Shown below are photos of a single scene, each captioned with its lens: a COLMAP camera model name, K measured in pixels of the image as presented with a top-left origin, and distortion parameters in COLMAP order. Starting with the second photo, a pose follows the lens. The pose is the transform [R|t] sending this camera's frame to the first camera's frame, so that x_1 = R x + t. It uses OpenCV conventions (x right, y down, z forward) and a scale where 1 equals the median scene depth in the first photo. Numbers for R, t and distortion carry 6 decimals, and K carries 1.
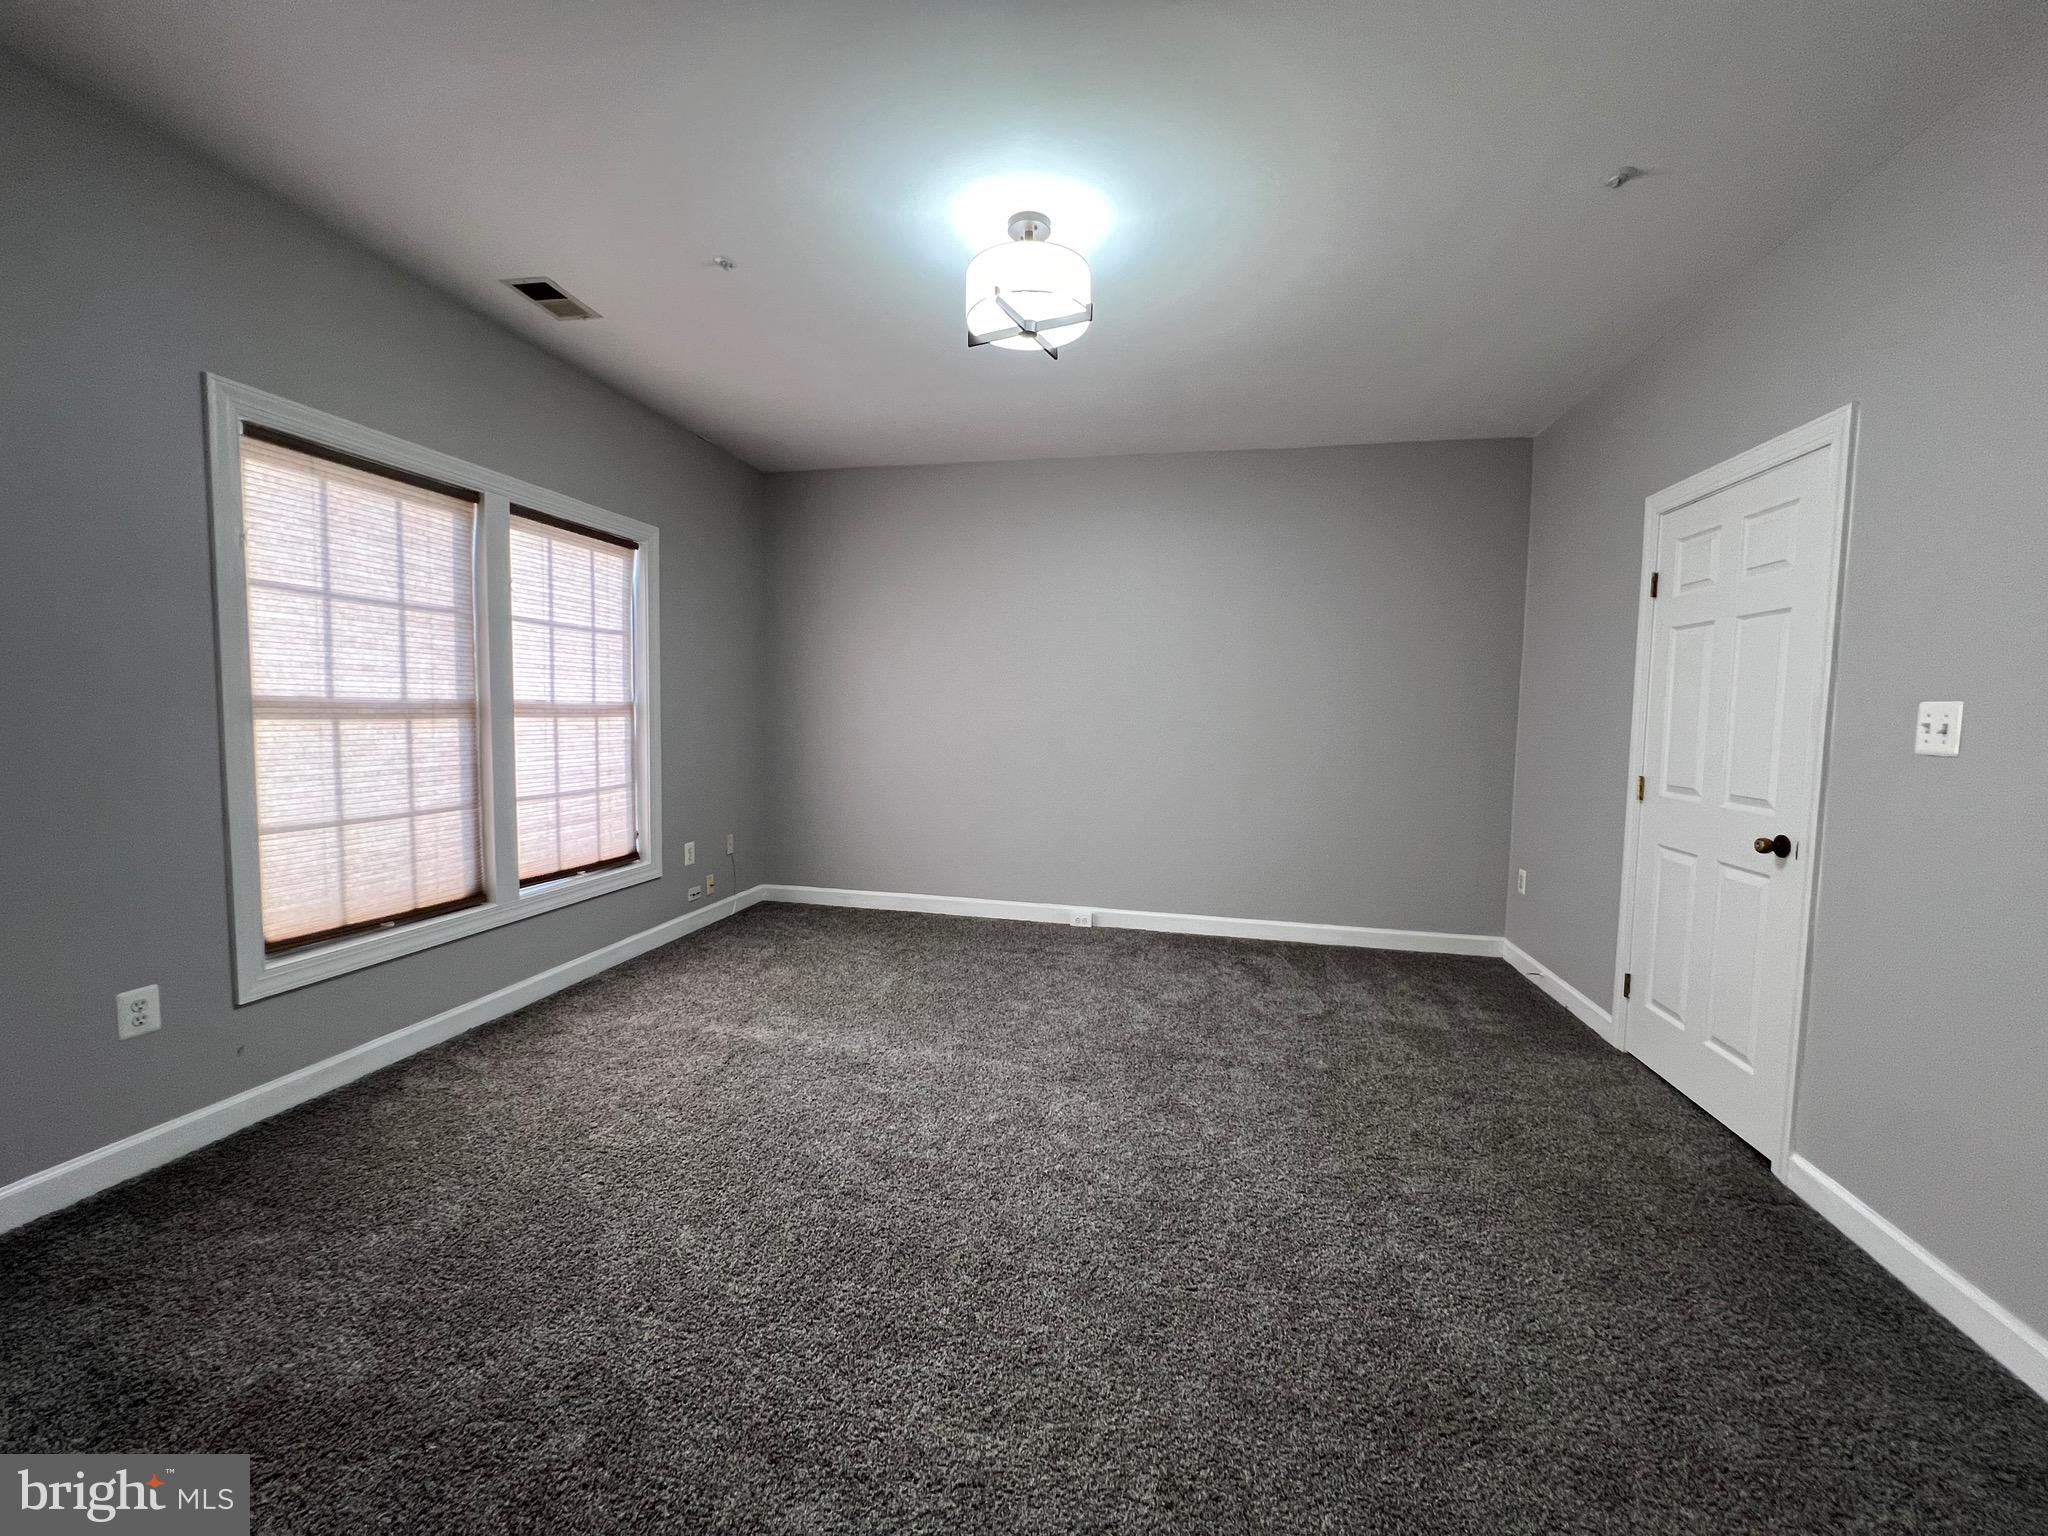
lens RADIAL K [[821.0, 0, 1017.0], [0, 821.0, 767.5], [0, 0, 1]] dist [-0.001886, 0.000747]
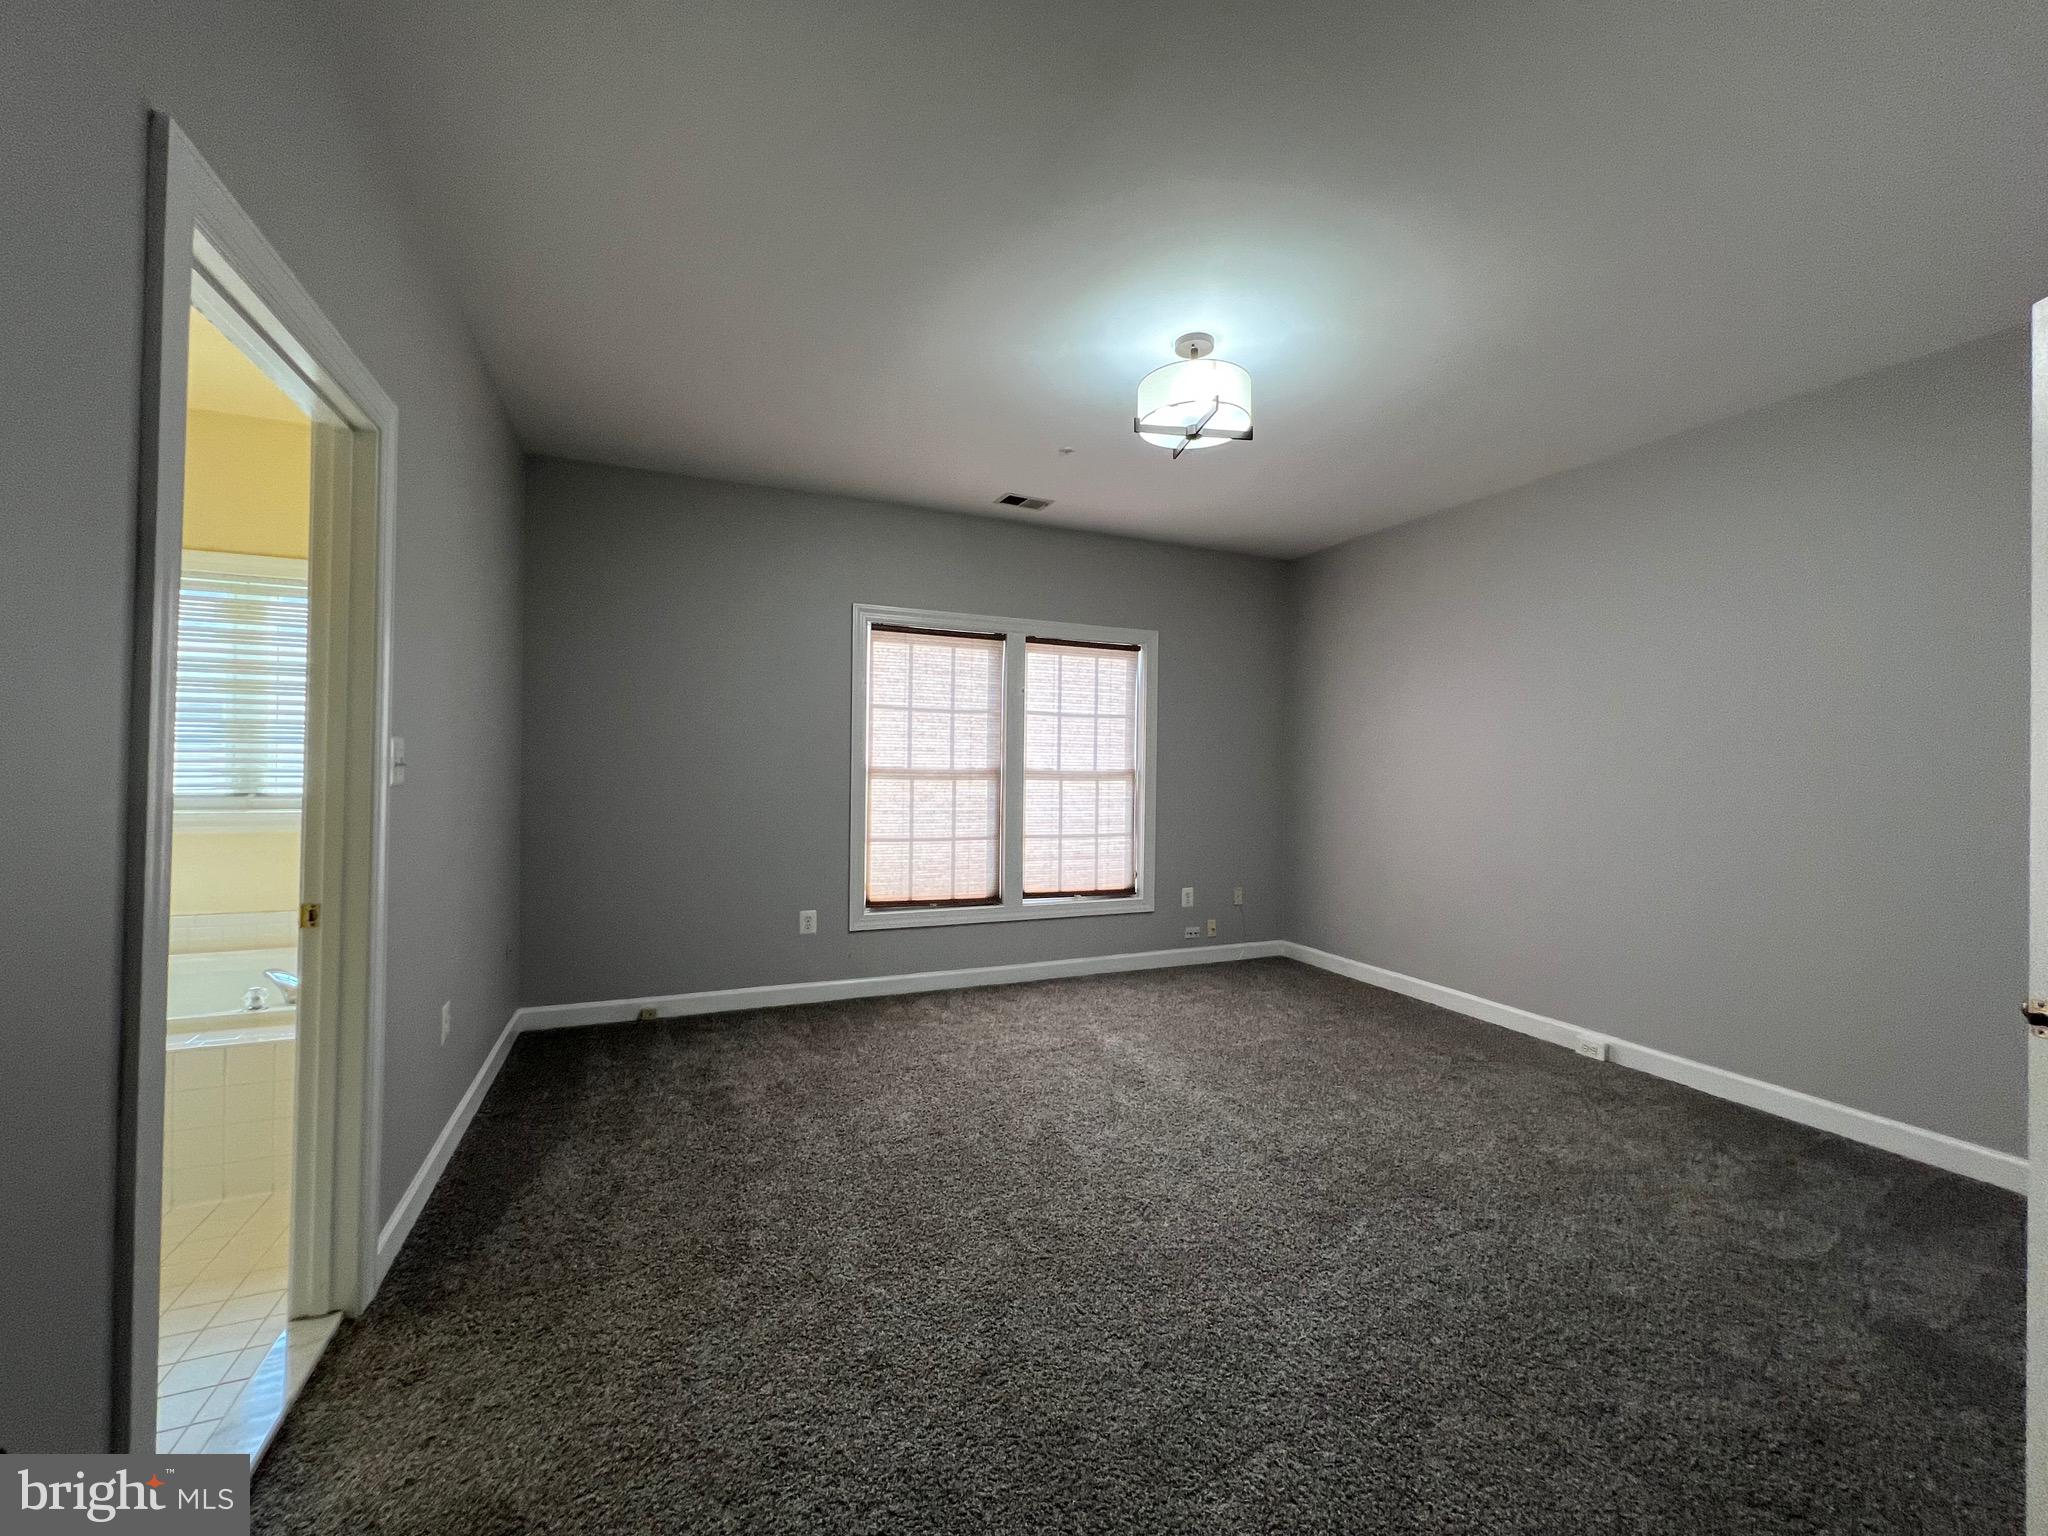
lens RADIAL K [[821.0, 0, 1016.6], [0, 821.0, 766.6], [0, 0, 1]] dist [-0.001886, 0.000747]
pose [[0.578427, -0.009377, -0.815680, 0.579964], [-0.061099, 0.996627, -0.054785, -0.003516], [0.813443, 0.081526, 0.575903, 0.144365]]
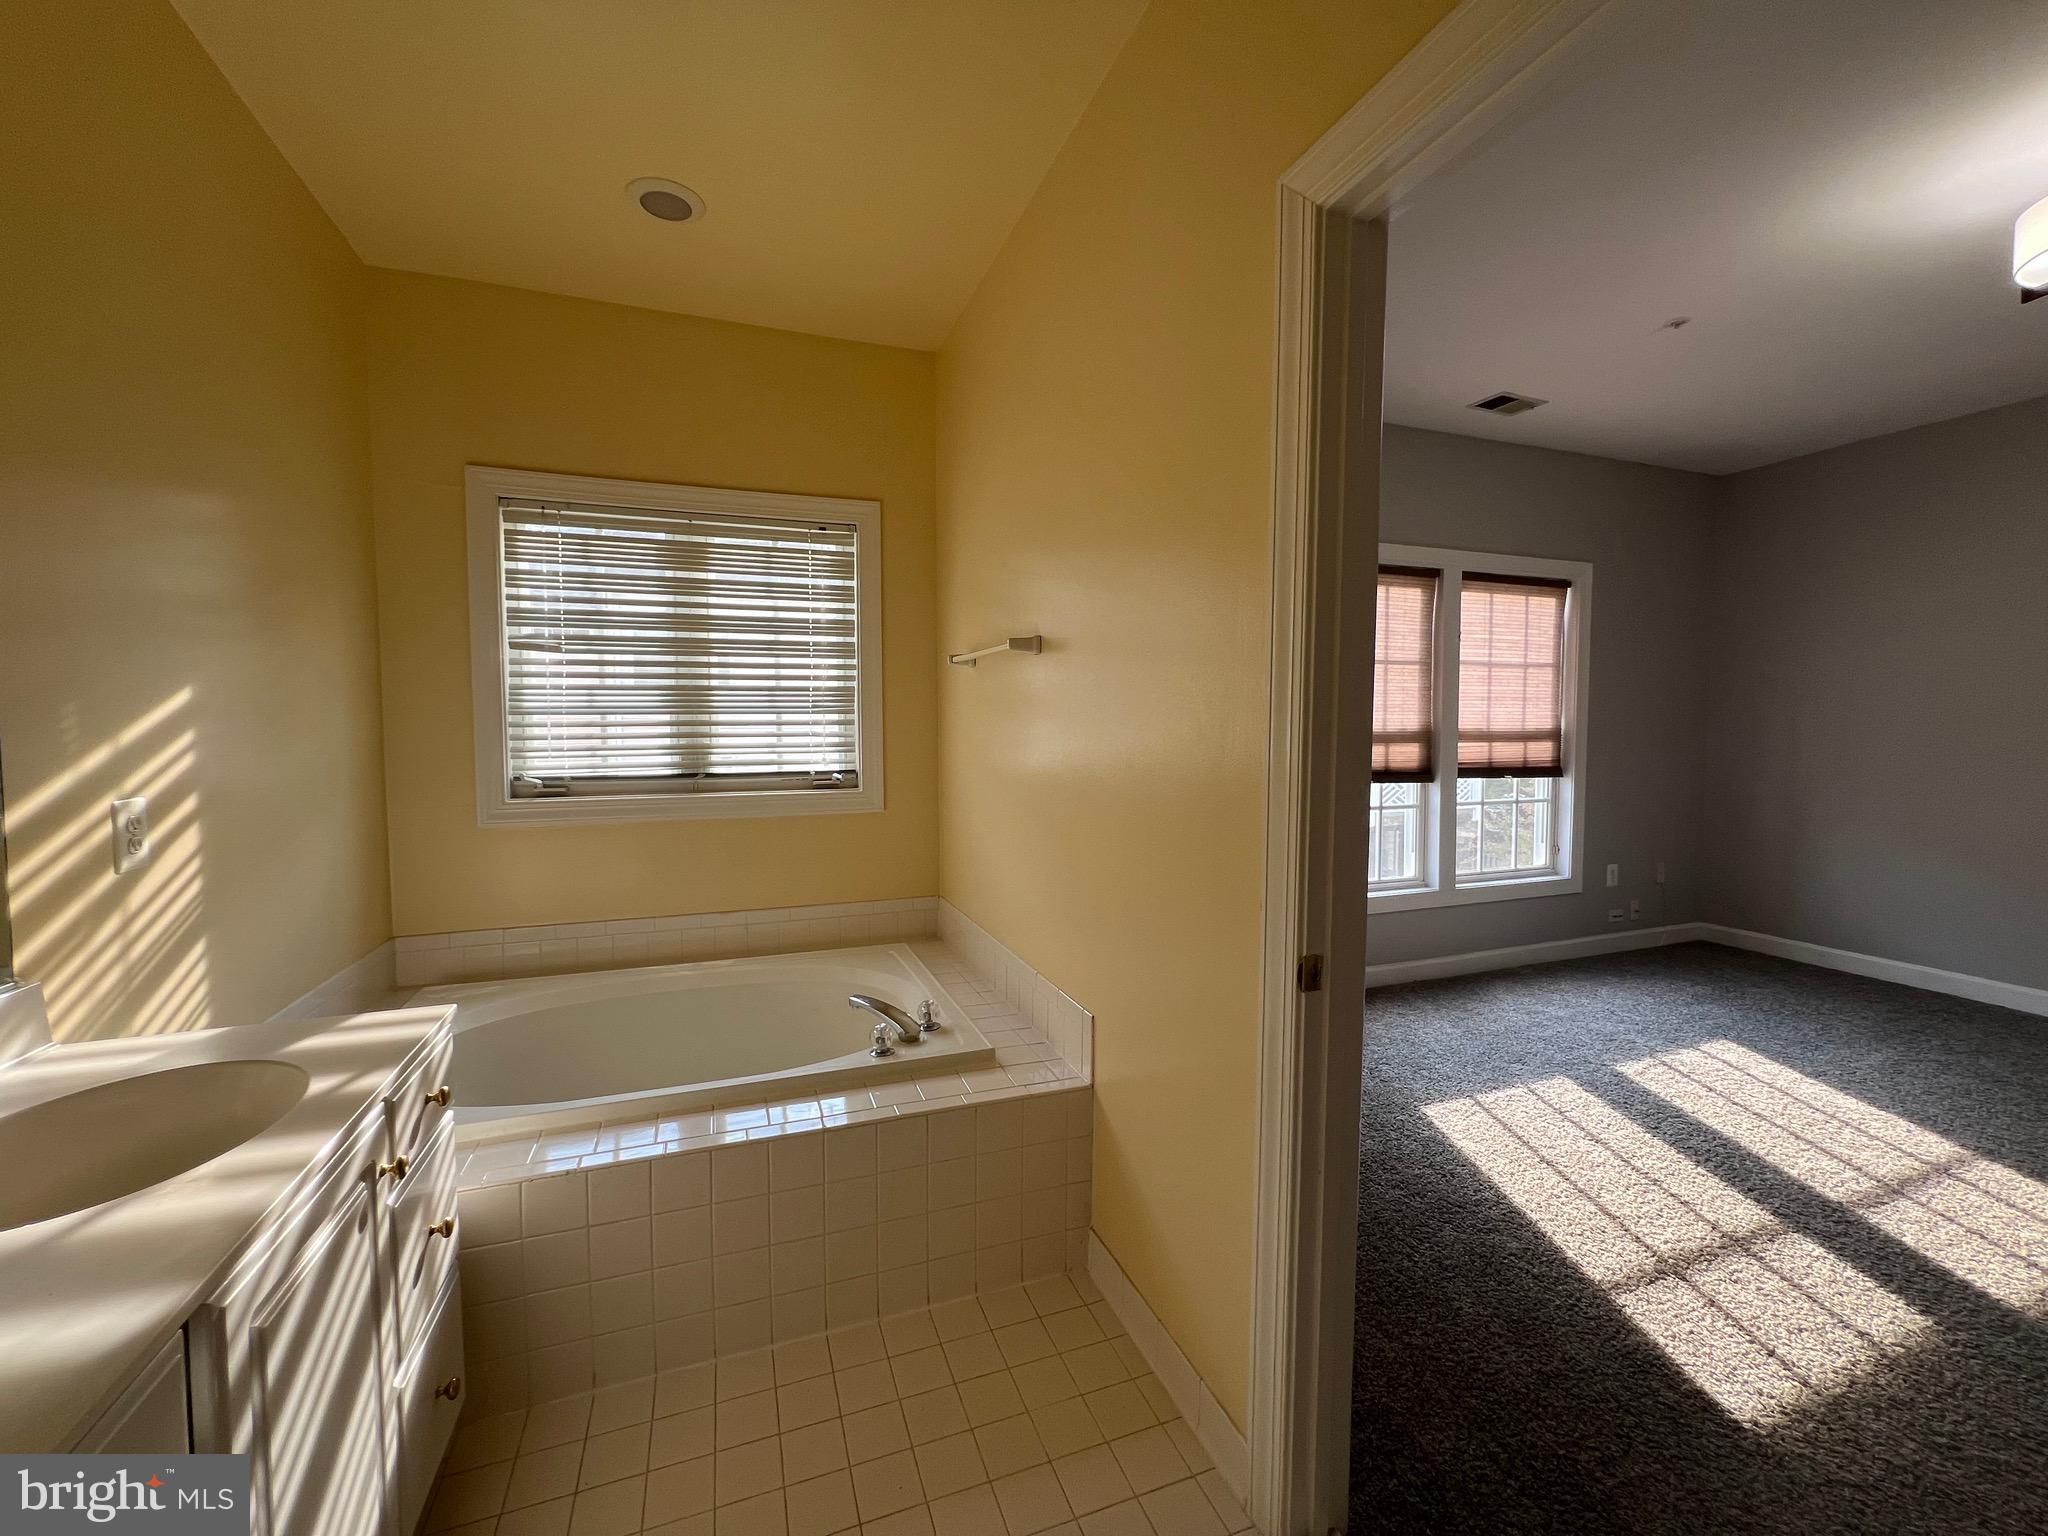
lens RADIAL K [[821.0, 0, 1020.6], [0, 821.0, 762.6], [0, 0, 1]] dist [-0.001886, 0.000747]
pose [[0.536896, 0.020375, -0.843402, 0.084304], [-0.047663, 0.998844, -0.006211, 0.010054], [0.842301, 0.043534, 0.537247, -0.232036]]
